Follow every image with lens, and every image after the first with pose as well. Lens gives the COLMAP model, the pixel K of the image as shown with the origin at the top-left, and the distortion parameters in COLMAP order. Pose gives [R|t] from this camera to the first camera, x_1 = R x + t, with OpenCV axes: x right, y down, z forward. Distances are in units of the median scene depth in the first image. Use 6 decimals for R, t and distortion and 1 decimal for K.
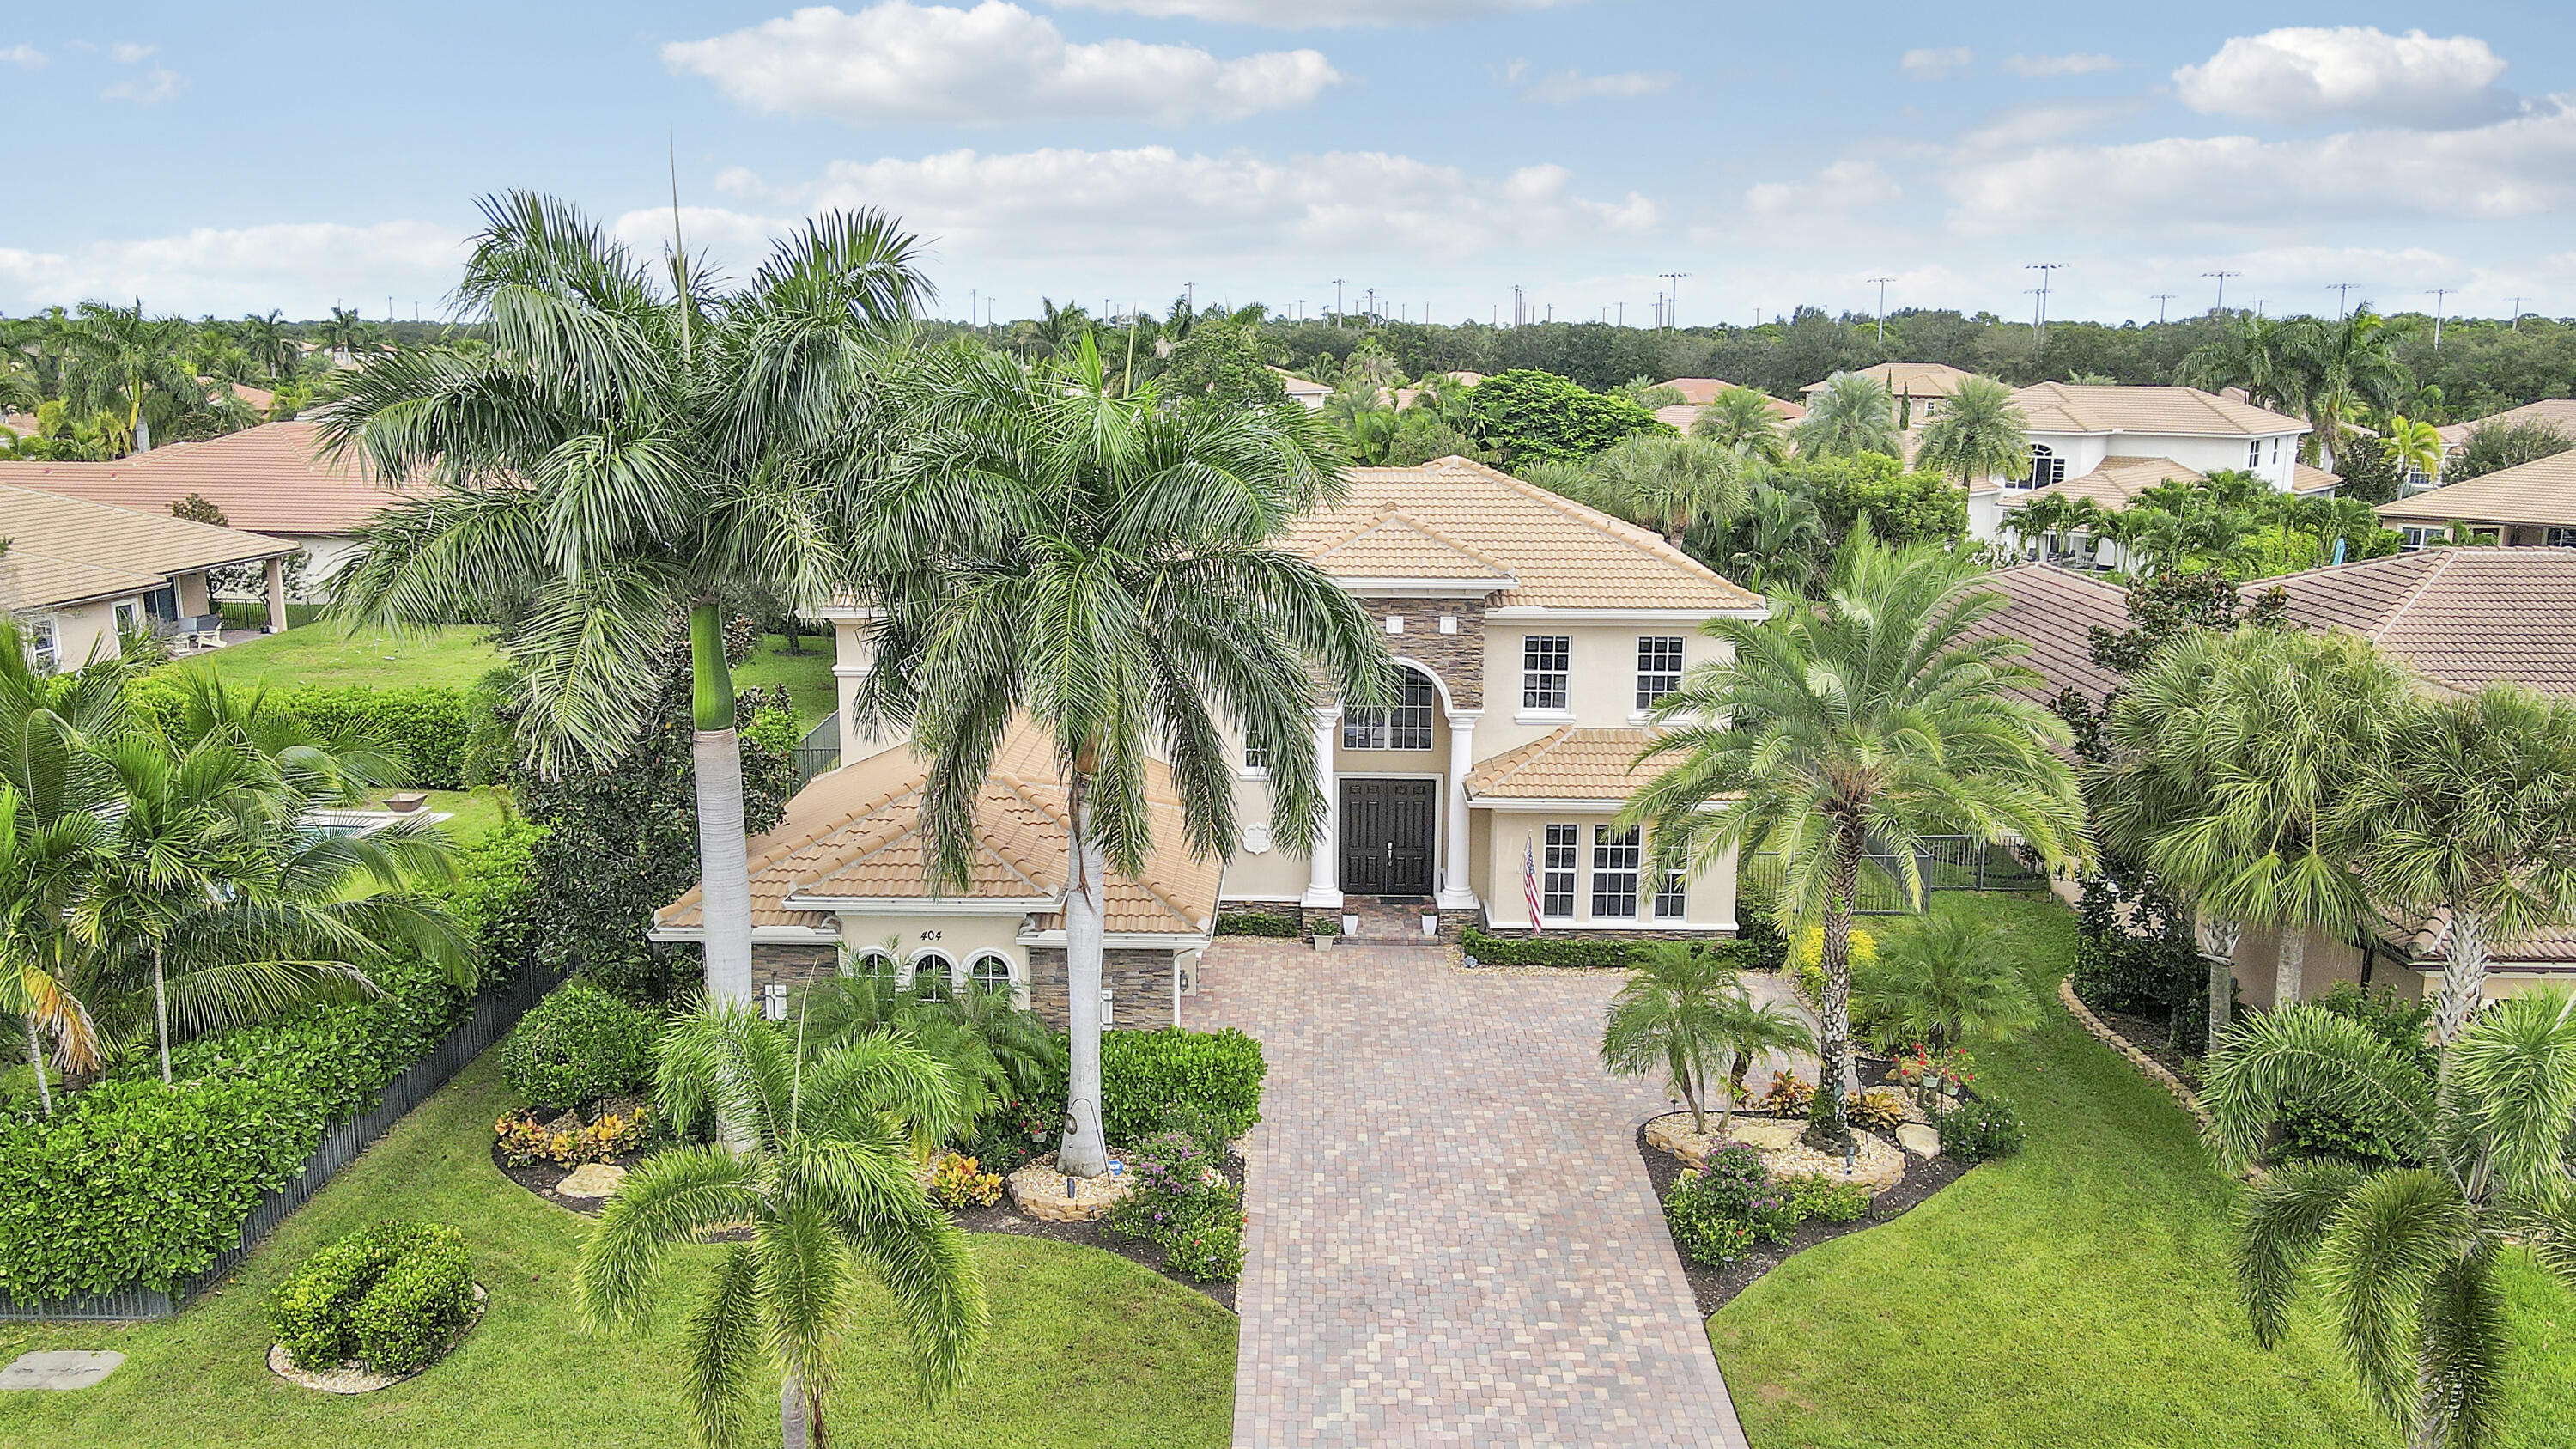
lens RADIAL K [[1890.6, 0, 1292.8], [0, 1890.6, 714.1], [0, 0, 1]] dist [0.001884, 0.019800]
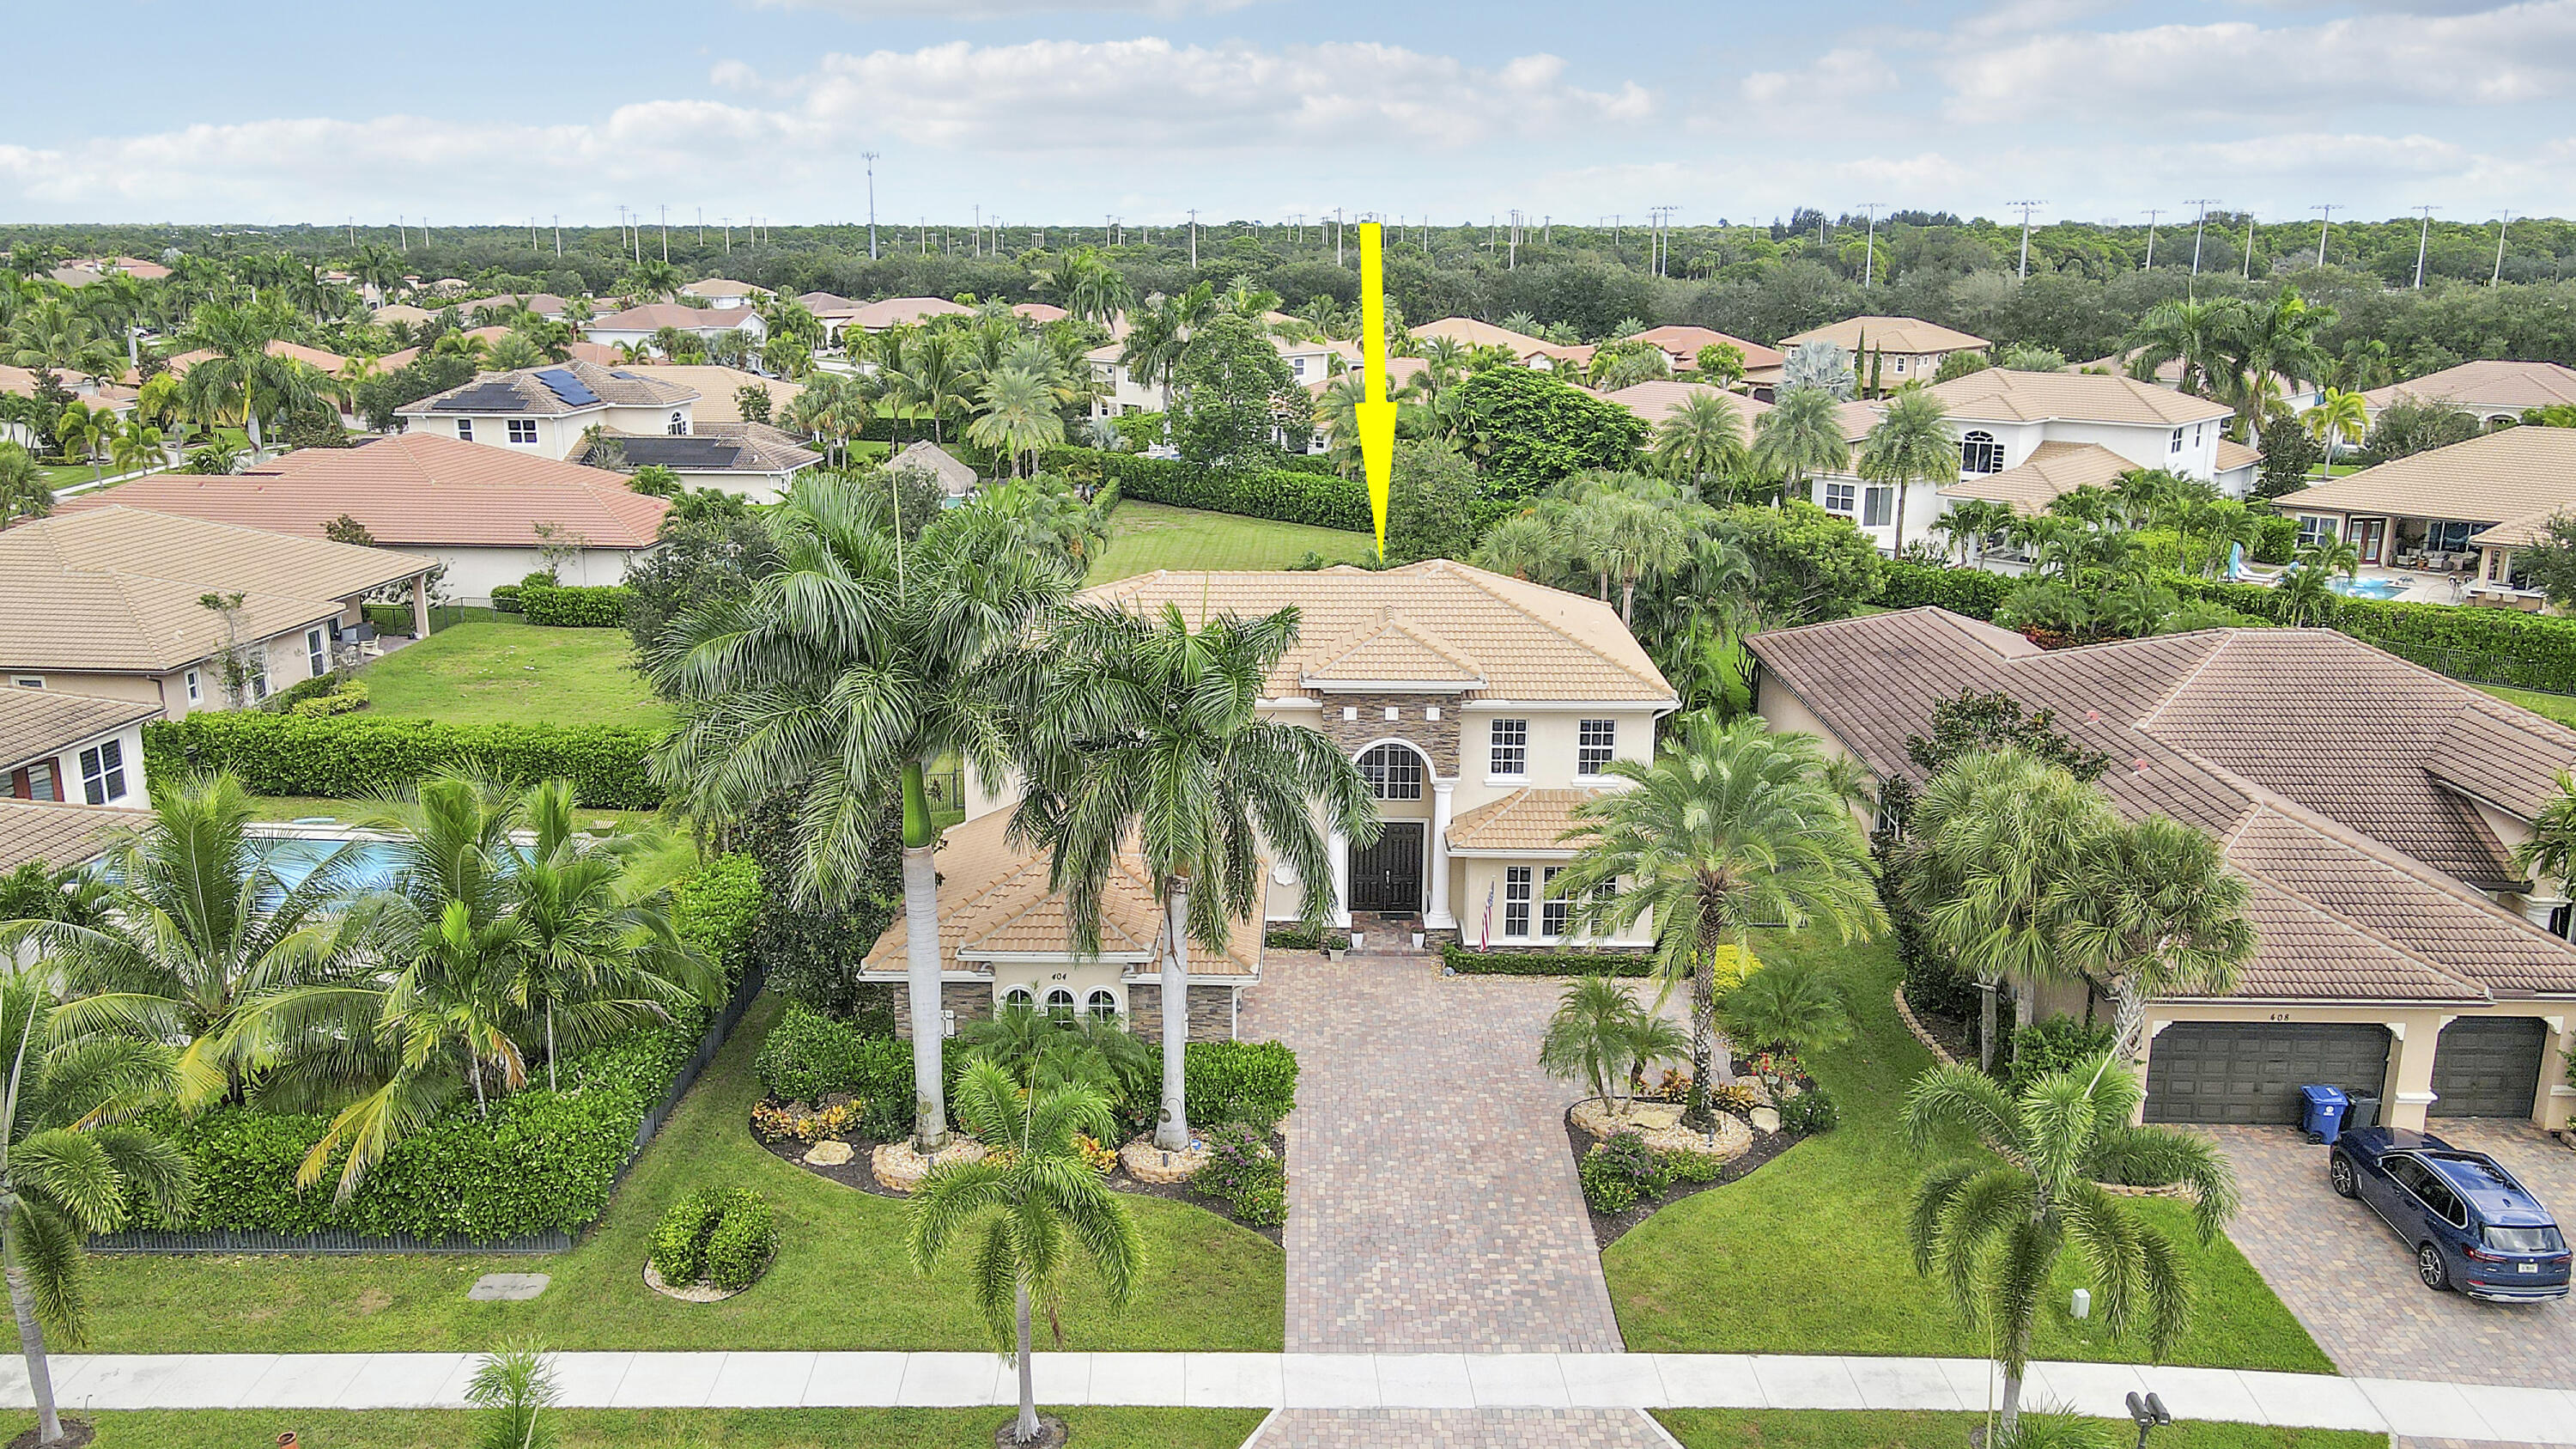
lens RADIAL K [[1890.6, 0, 1282.9], [0, 1890.6, 698.5], [0, 0, 1]] dist [0.001884, 0.019800]
pose [[0.999985, -0.002824, -0.004716, -0.018932], [0.003044, 0.998882, 0.047167, -0.155080], [0.004578, -0.047181, 0.998876, -0.389458]]
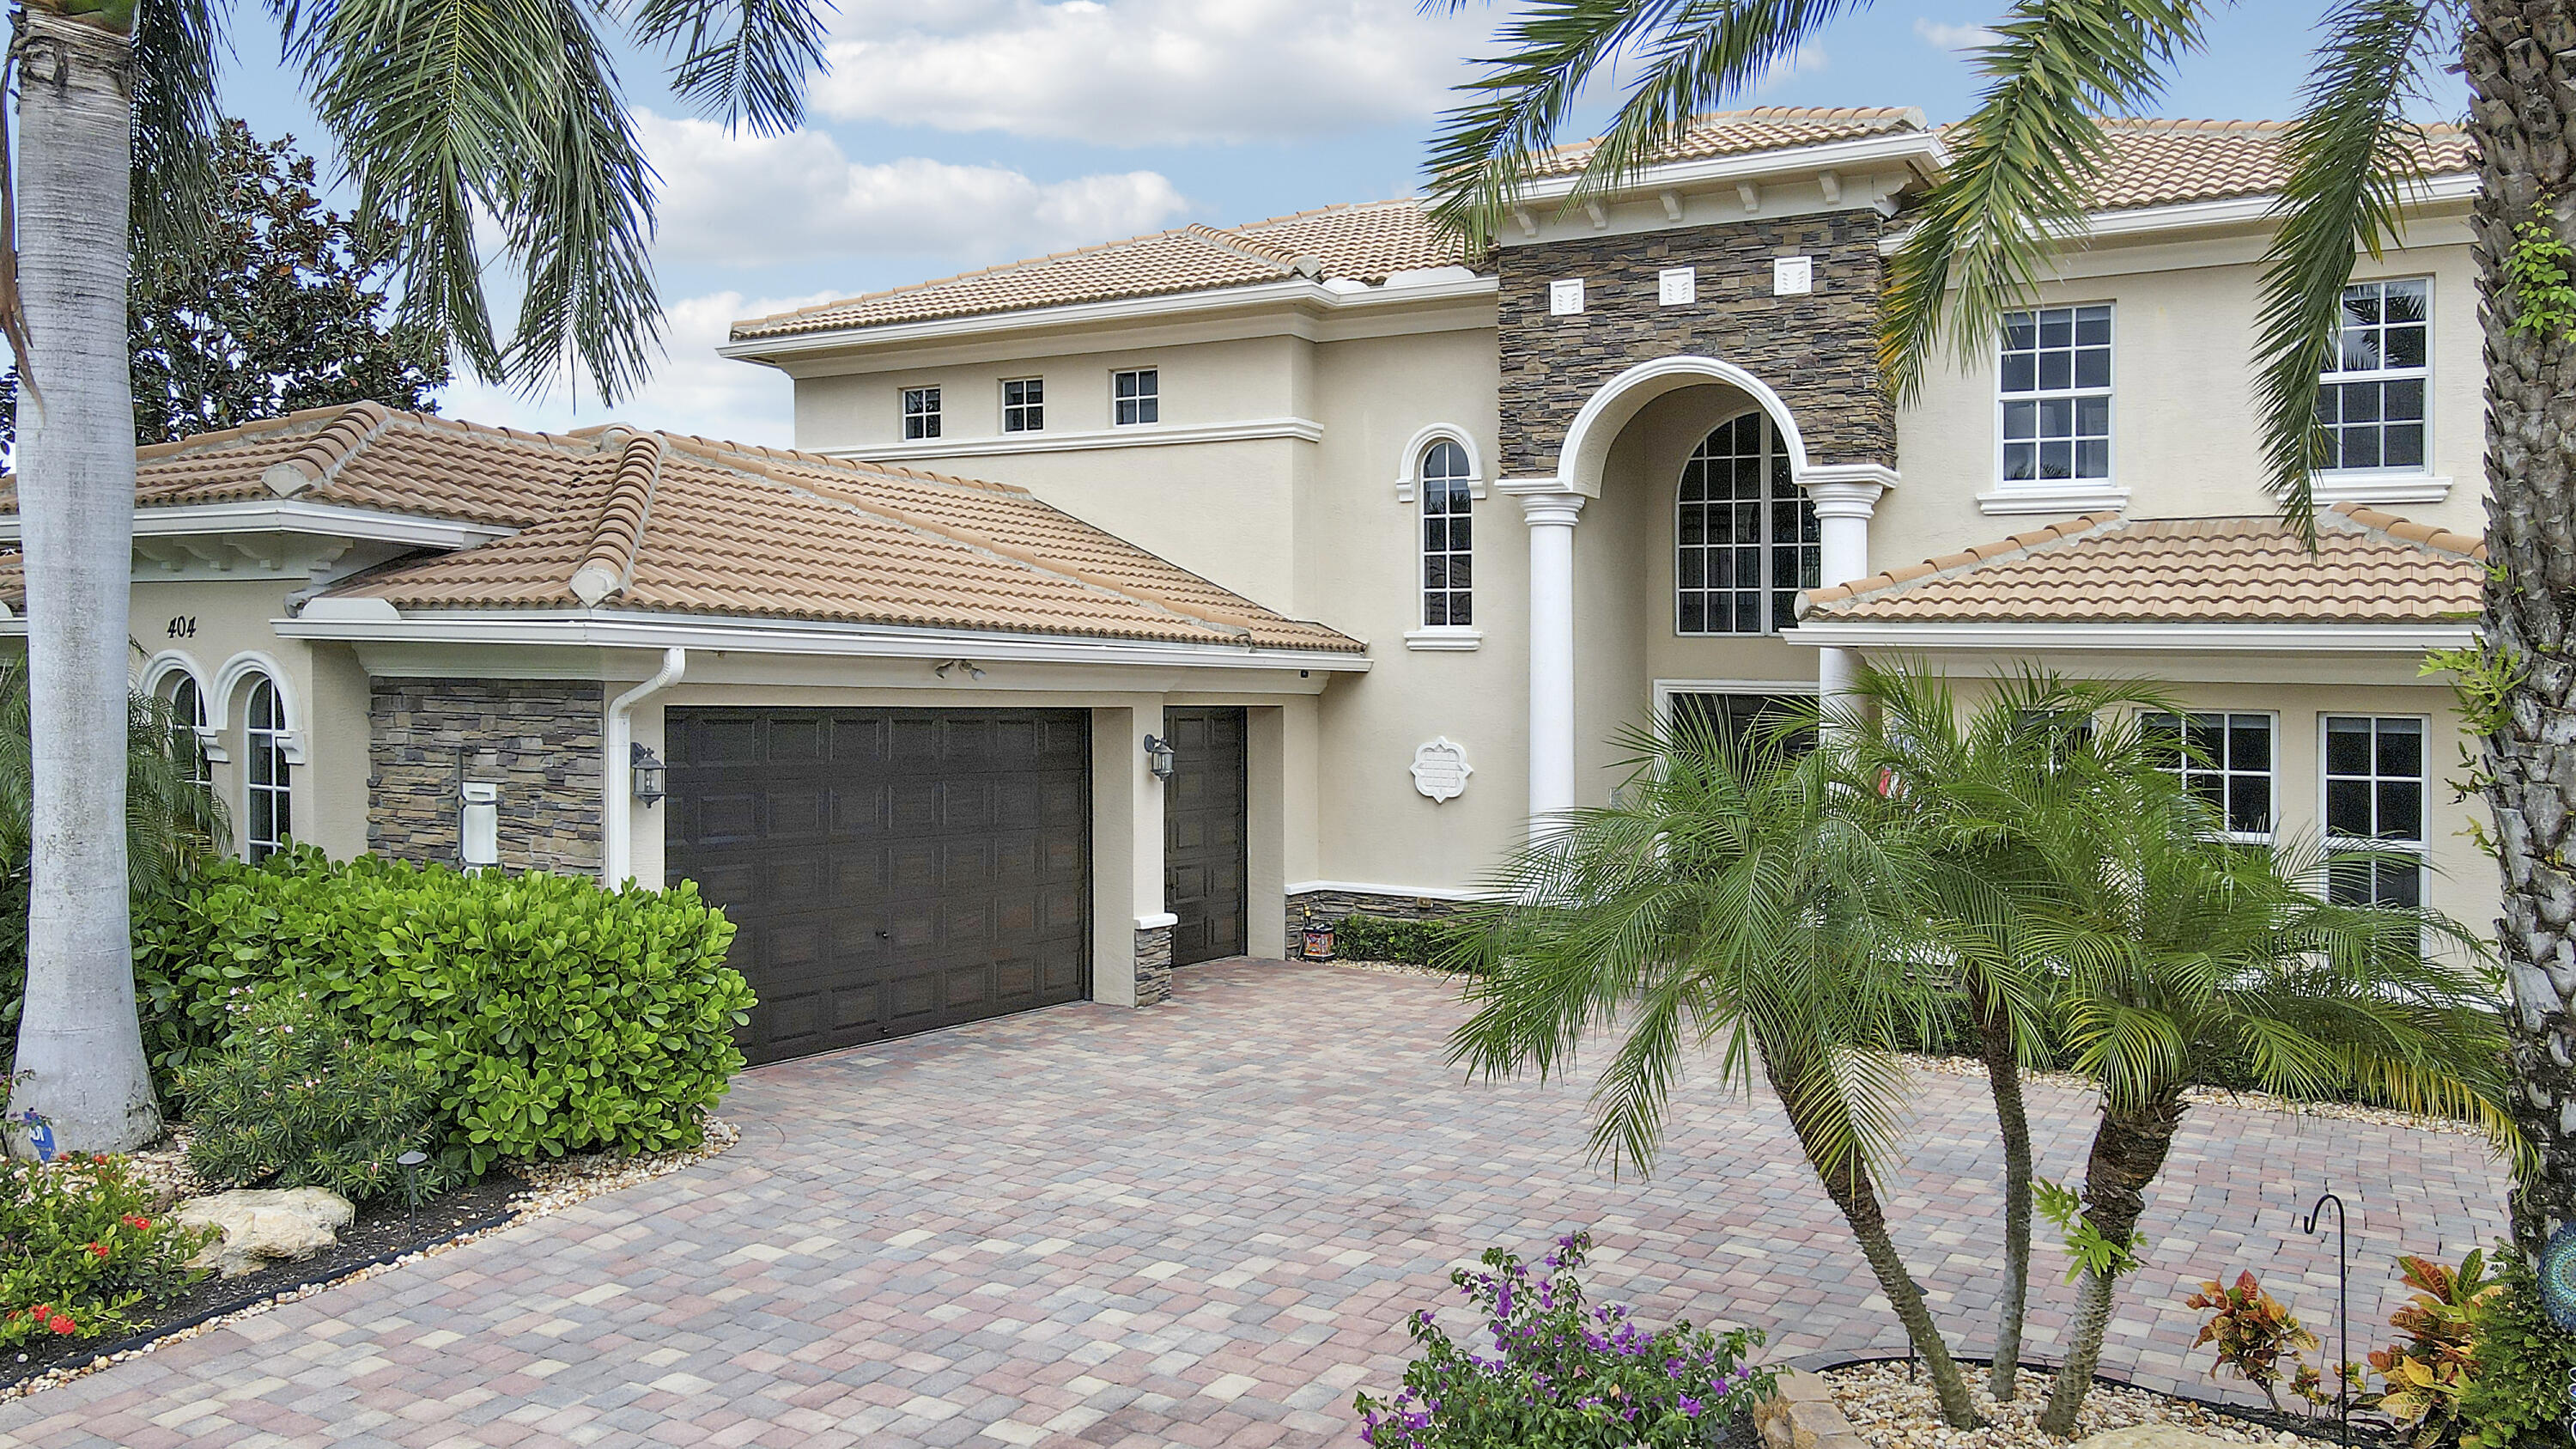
lens RADIAL K [[1890.6, 0, 1291.4], [0, 1890.6, 700.5], [0, 0, 1]] dist [0.001884, 0.019800]
pose [[0.868646, 0.005403, -0.495404, 0.262177], [-0.102789, 0.980148, -0.169542, 0.183923], [0.484653, 0.198194, 0.851957, 0.745217]]
